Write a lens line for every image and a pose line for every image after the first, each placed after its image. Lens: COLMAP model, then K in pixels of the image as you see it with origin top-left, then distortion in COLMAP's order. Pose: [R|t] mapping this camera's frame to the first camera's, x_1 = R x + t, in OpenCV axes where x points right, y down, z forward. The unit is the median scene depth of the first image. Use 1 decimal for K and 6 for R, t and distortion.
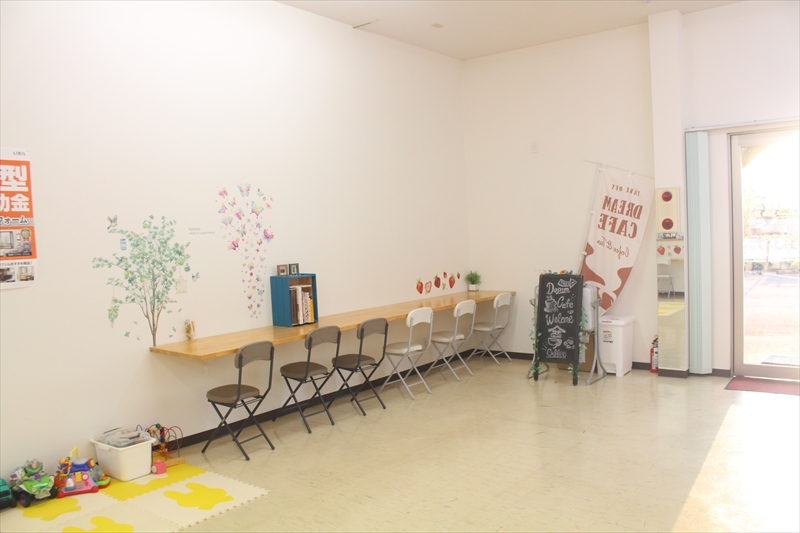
lens RADIAL K [[661.0, 0, 400.0], [0, 661.0, 266.5], [0, 0, 1]] dist [-0.158419, 0.139058]
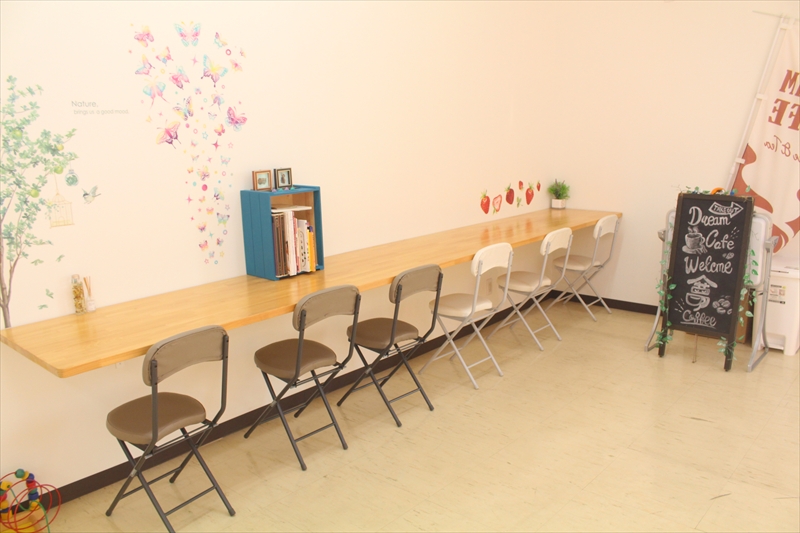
lens RADIAL K [[661.0, 0, 400.0], [0, 661.0, 266.5], [0, 0, 1]] dist [-0.158419, 0.139058]
pose [[0.998433, 0.029299, -0.047684, -0.028724], [-0.021281, 0.986771, 0.160719, -0.014231], [0.051762, -0.159452, 0.985848, 0.428903]]
